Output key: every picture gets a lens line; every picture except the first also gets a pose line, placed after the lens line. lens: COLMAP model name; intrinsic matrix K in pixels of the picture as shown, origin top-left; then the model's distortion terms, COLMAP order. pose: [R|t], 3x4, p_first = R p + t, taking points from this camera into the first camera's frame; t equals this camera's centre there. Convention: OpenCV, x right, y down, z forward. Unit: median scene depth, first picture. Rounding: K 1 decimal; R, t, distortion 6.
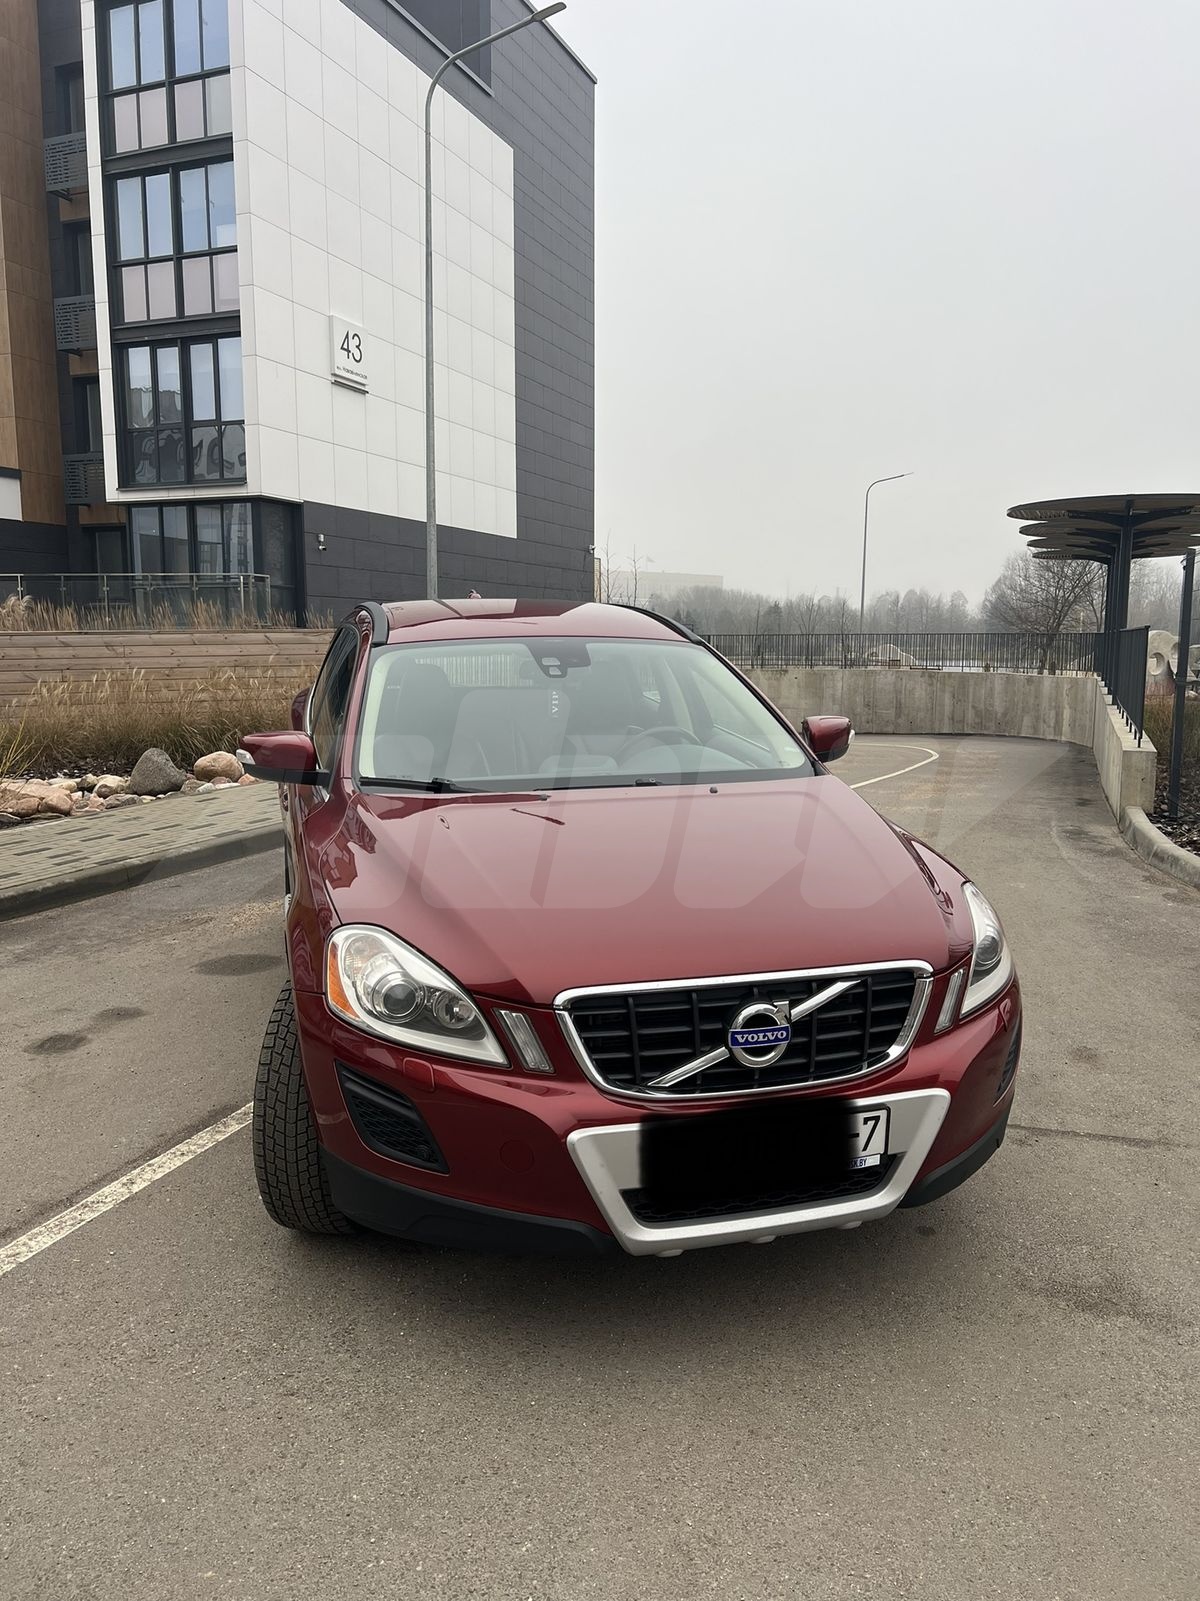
lens RADIAL K [[1200.1, 0, 605.9], [0, 1200.1, 806.3], [0, 0, 1]] dist [0.040491, -0.046359]
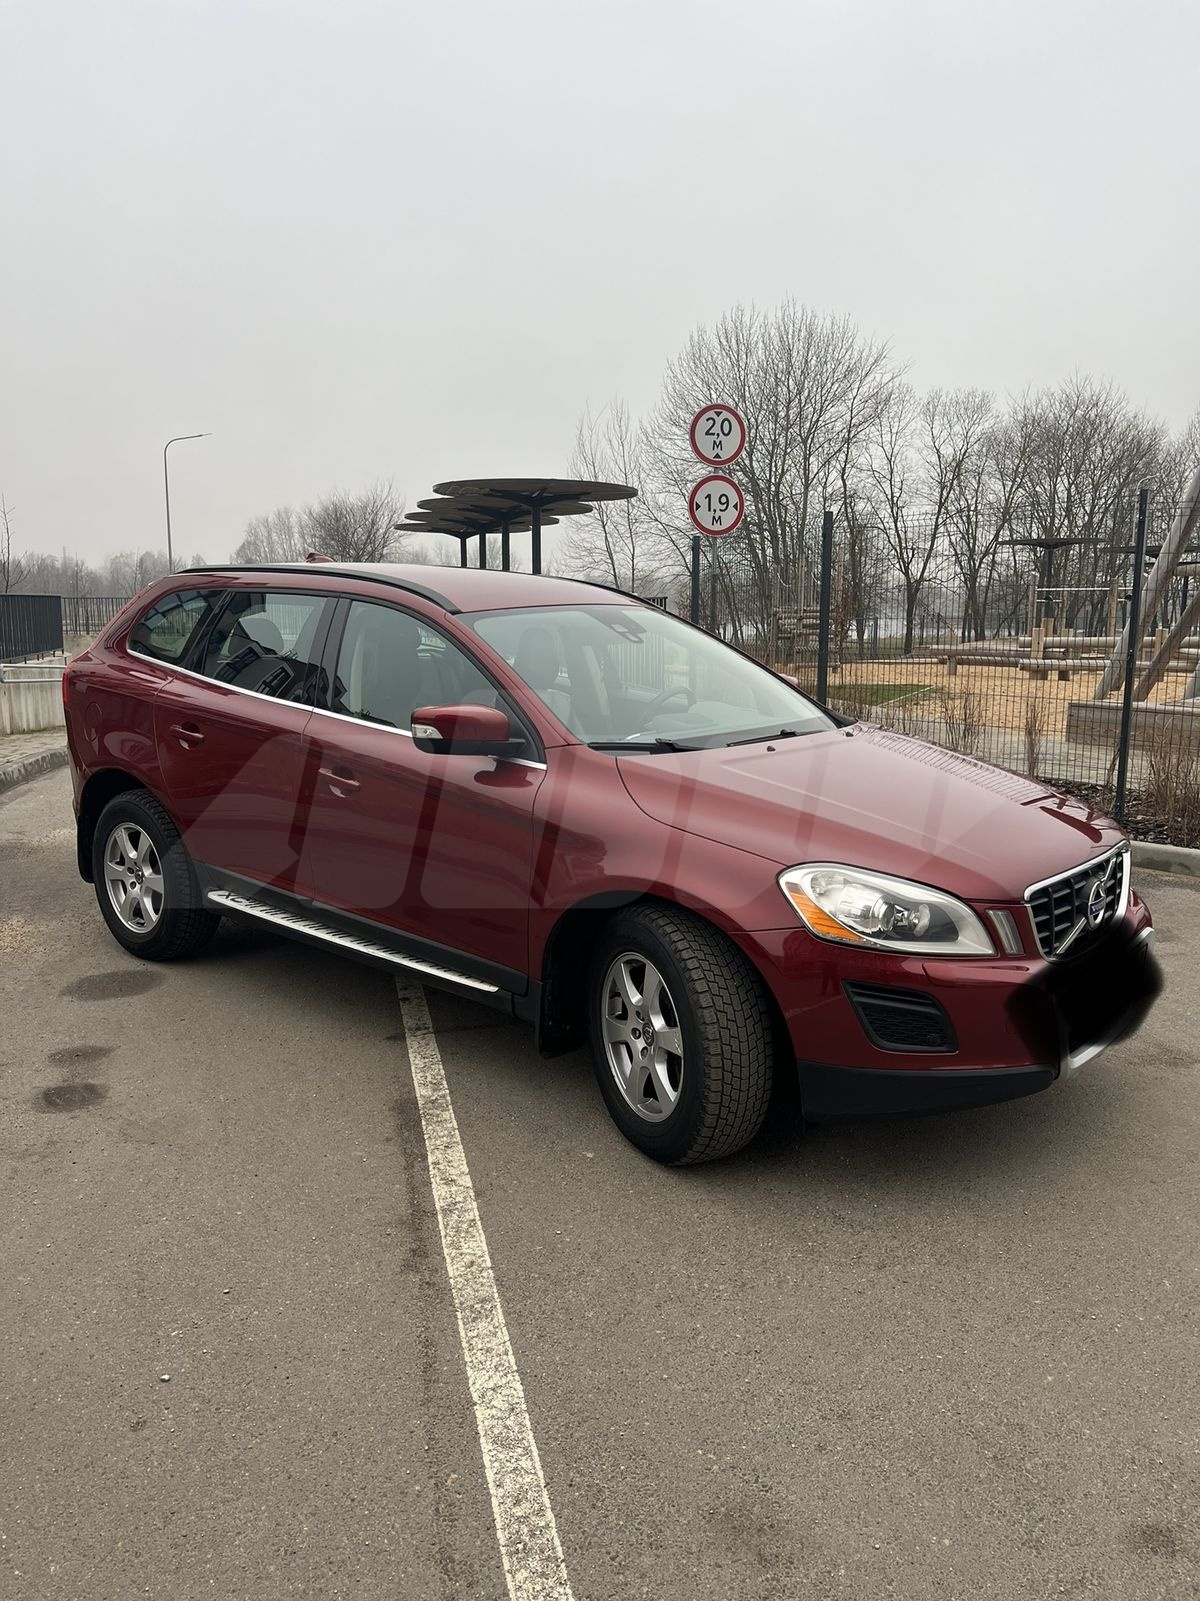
lens RADIAL K [[1200.1, 0, 603.5], [0, 1200.1, 803.1], [0, 0, 1]] dist [0.040491, -0.046359]
pose [[0.822822, -0.090157, 0.561102, -0.852302], [0.075833, 0.995925, 0.048818, -0.024219], [-0.563217, 0.002382, 0.826306, 0.153940]]
